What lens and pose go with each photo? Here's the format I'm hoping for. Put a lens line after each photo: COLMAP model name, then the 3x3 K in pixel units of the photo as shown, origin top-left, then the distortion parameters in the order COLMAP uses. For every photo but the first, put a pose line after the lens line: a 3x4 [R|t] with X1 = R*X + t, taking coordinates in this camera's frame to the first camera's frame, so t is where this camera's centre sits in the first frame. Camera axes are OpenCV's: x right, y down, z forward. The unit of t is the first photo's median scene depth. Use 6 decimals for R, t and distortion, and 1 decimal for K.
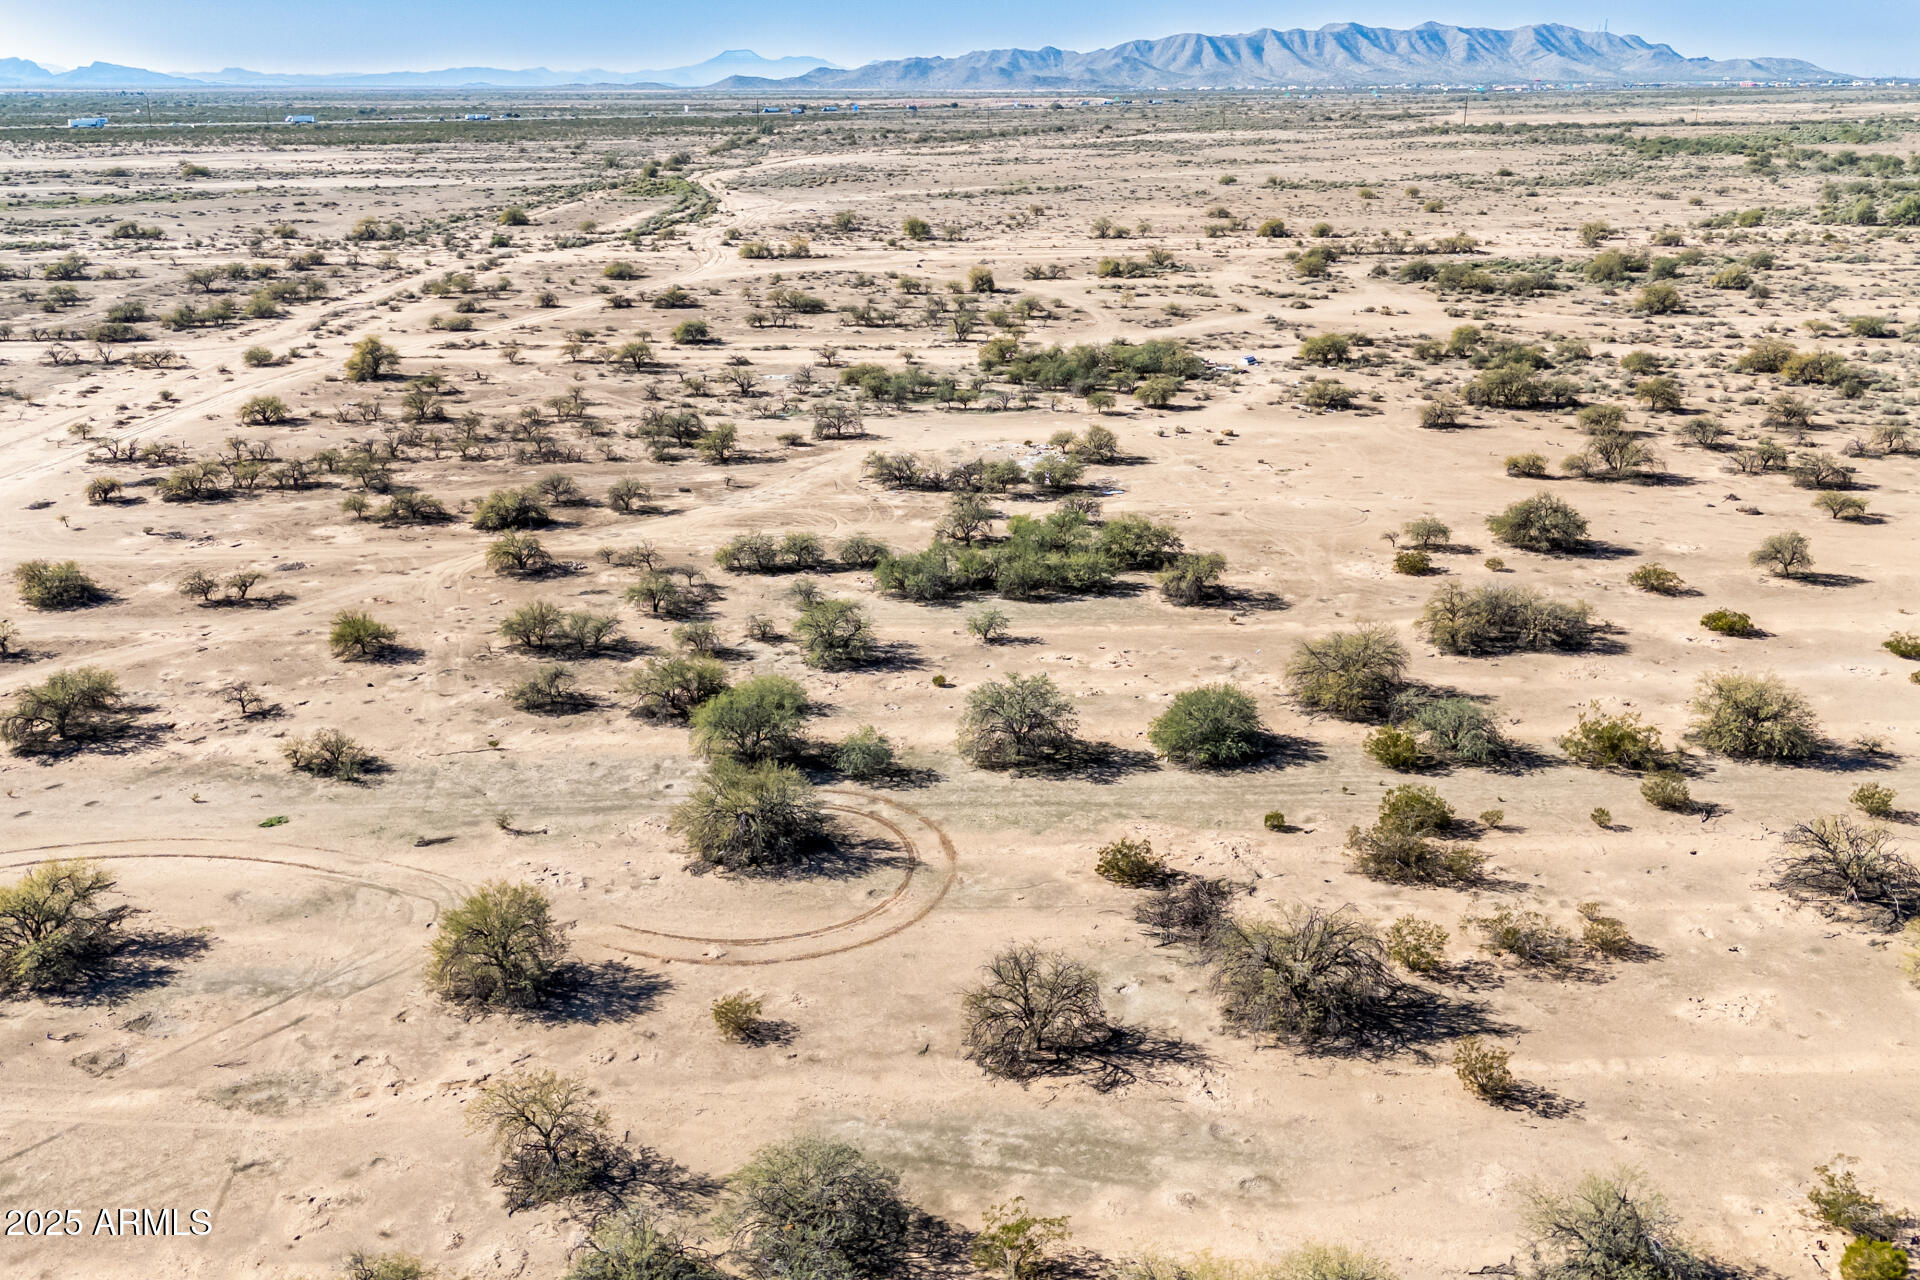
lens RADIAL K [[1660.8, 0, 949.5], [0, 1660.8, 637.5], [0, 0, 1]] dist [0.073592, -0.075235]
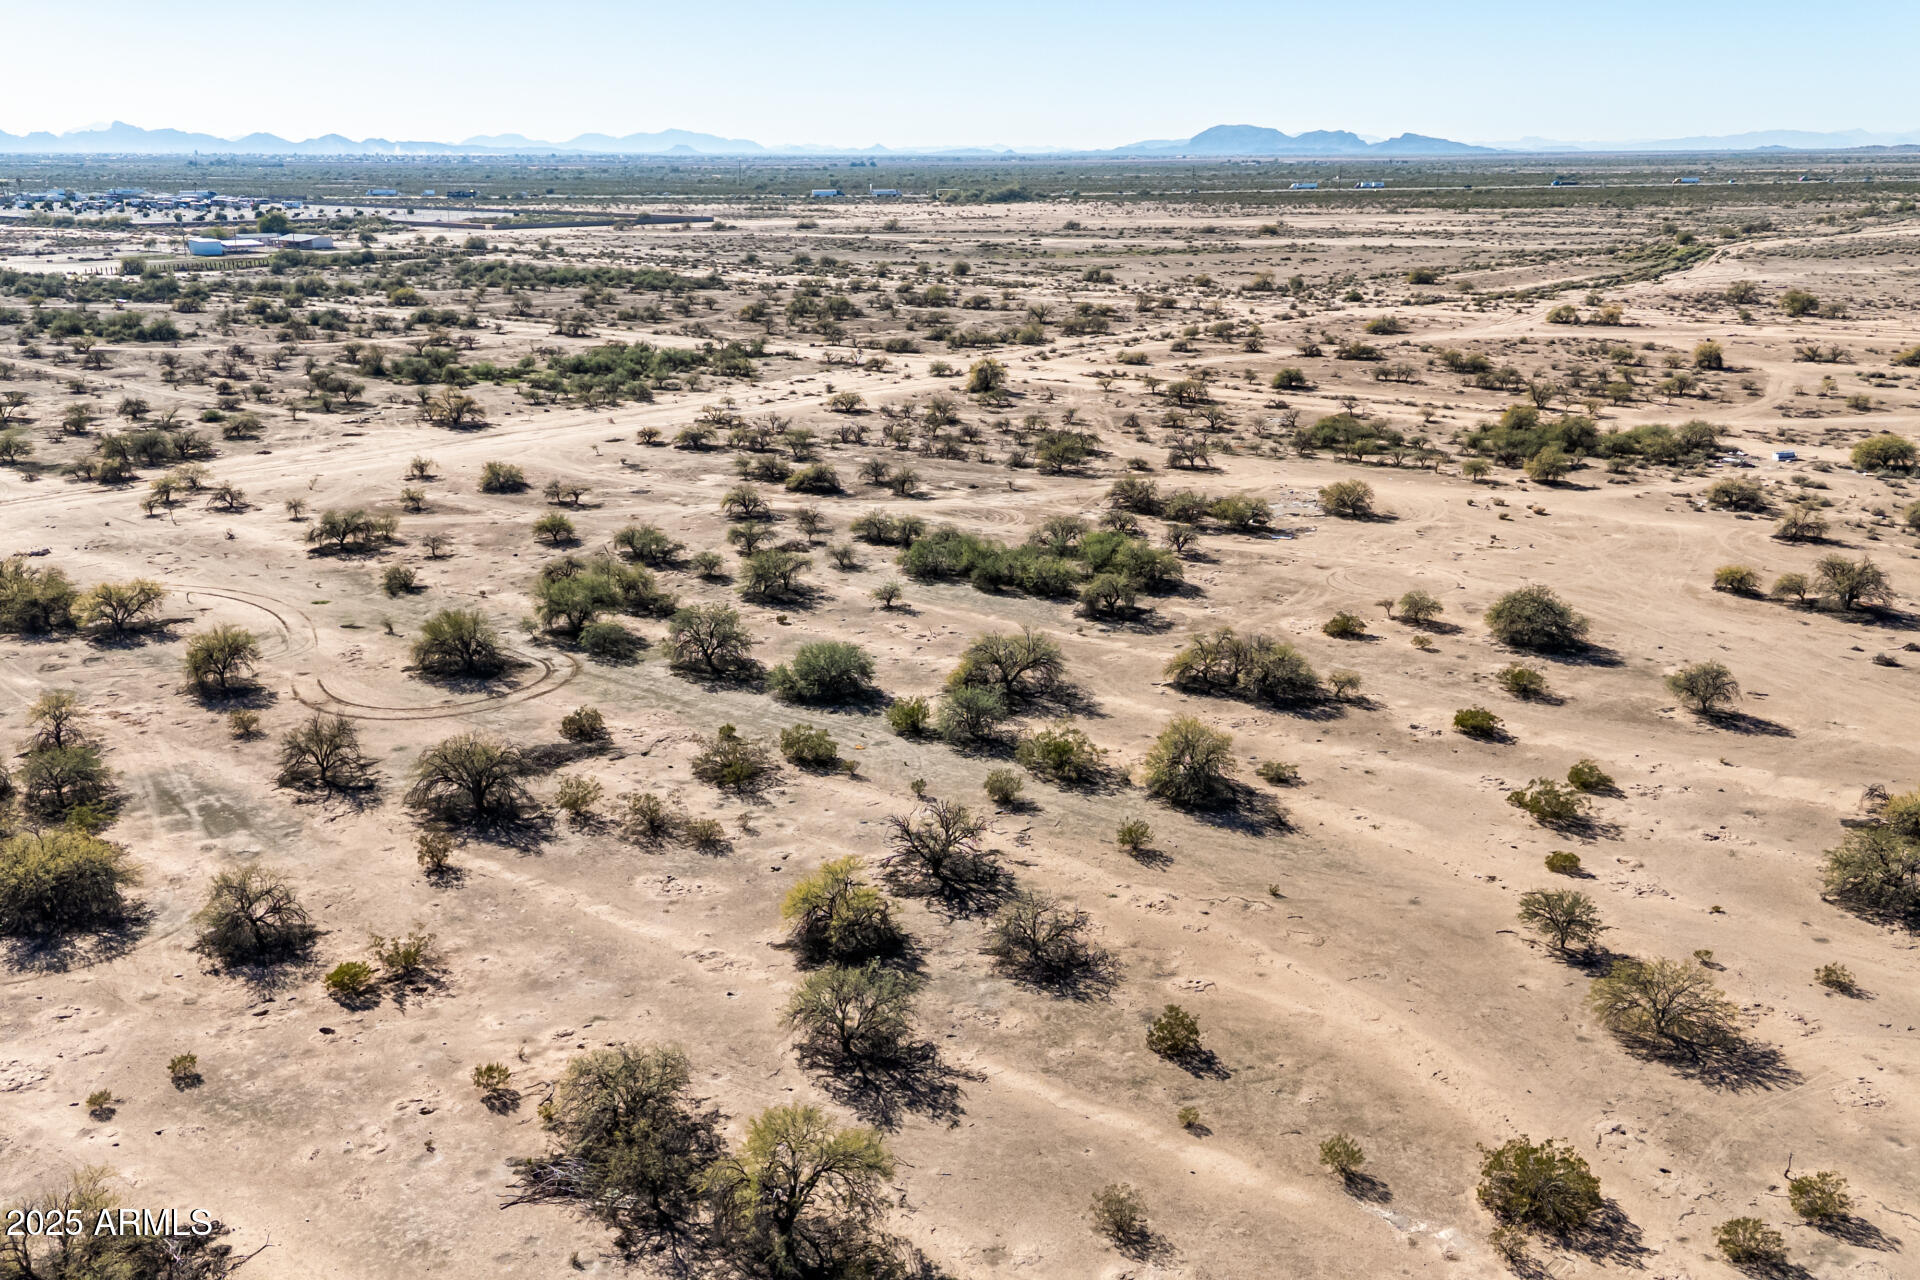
lens RADIAL K [[1660.8, 0, 958.3], [0, 1660.8, 640.0], [0, 0, 1]] dist [0.073592, -0.075235]
pose [[0.770772, 0.178543, -0.611582, 0.146198], [-0.199095, 0.979355, 0.034993, -0.004665], [0.605204, 0.094791, 0.790407, 0.011356]]
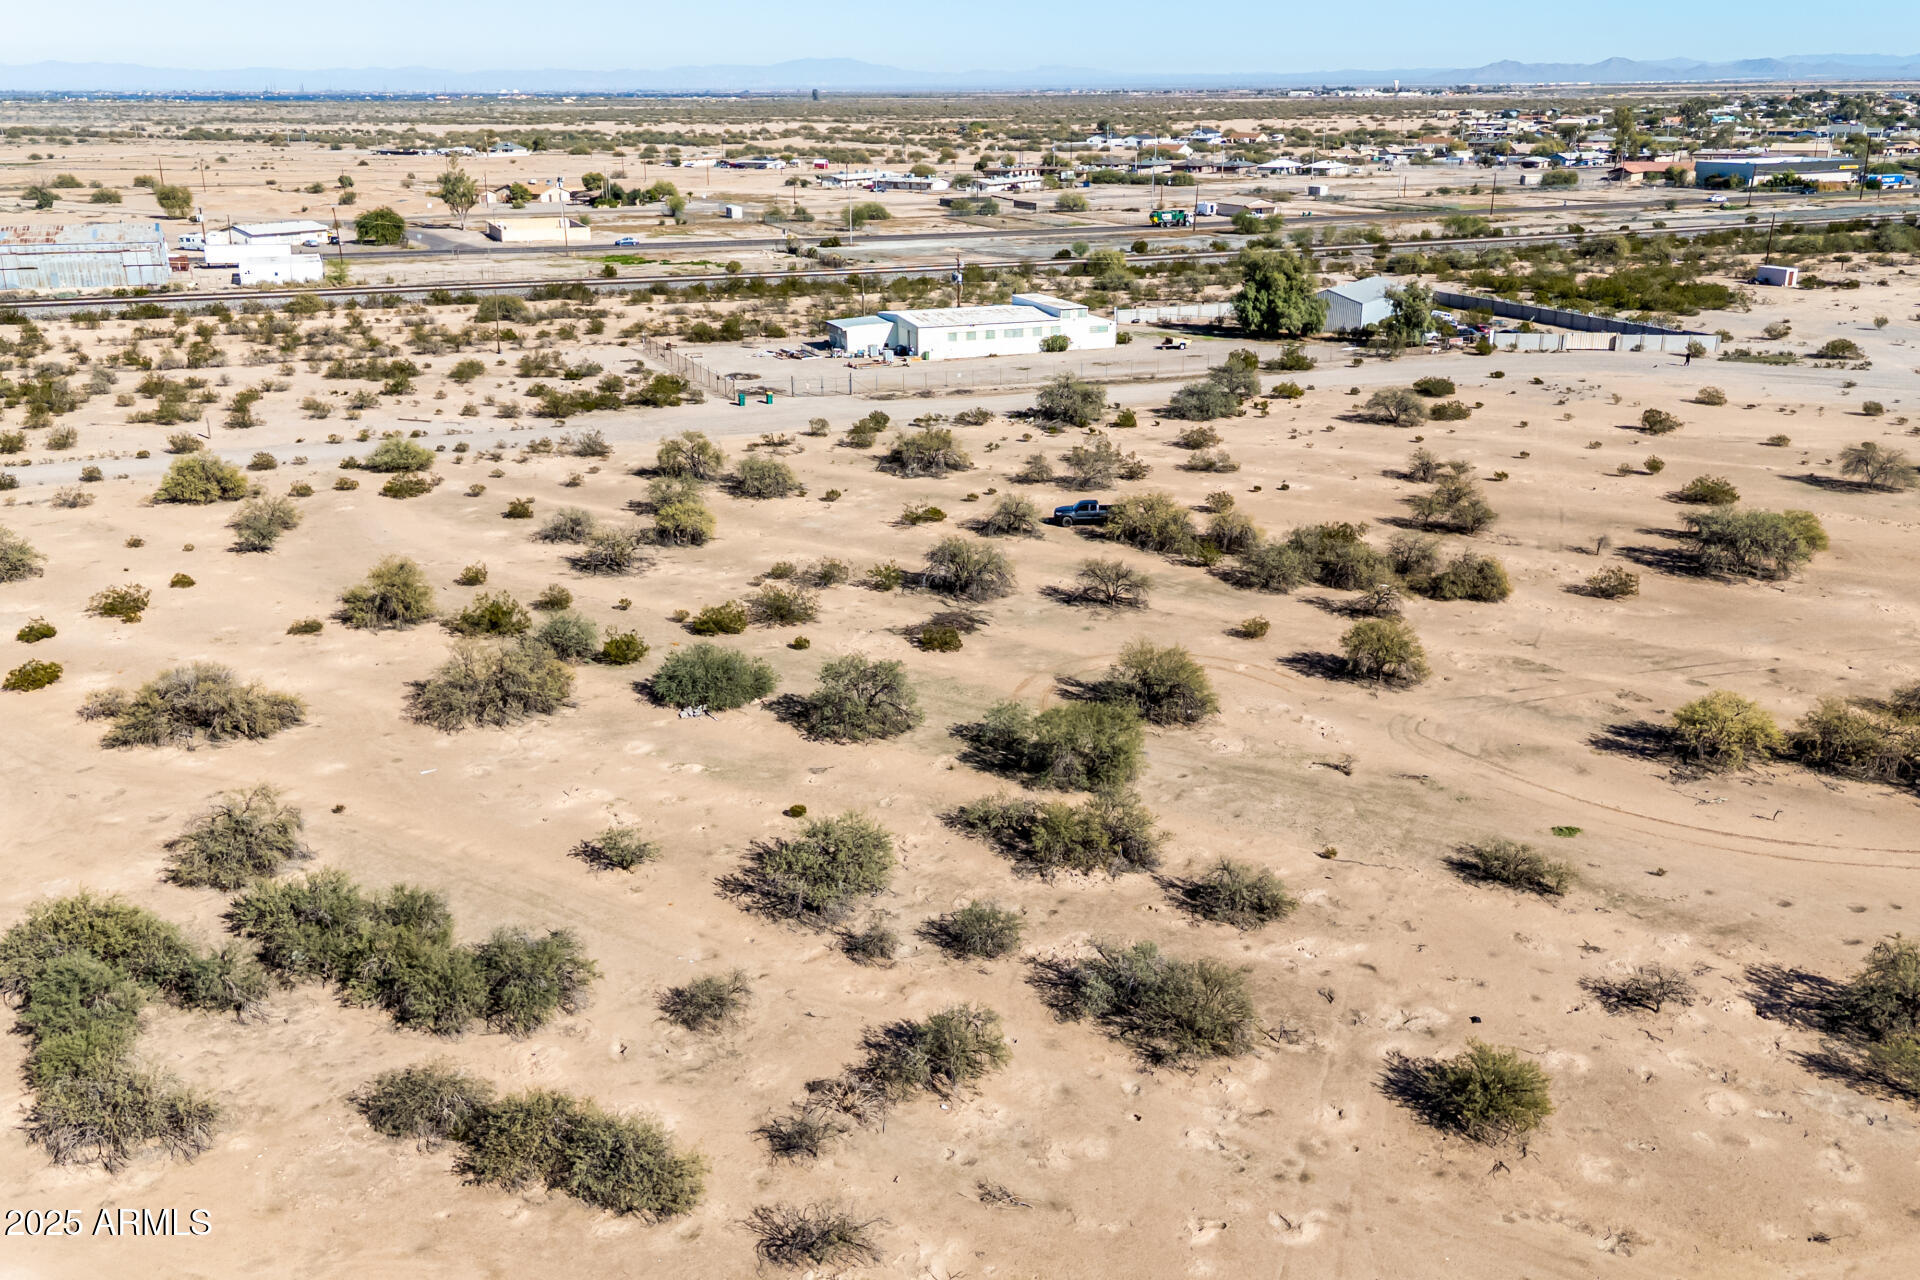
lens RADIAL K [[1660.8, 0, 962.1], [0, 1660.8, 639.9], [0, 0, 1]] dist [0.073592, -0.075235]
pose [[-0.834897, -0.165747, 0.524858, -0.085900], [0.177476, 0.821581, 0.541763, -0.080167], [-0.521009, 0.545465, -0.656519, 0.243637]]
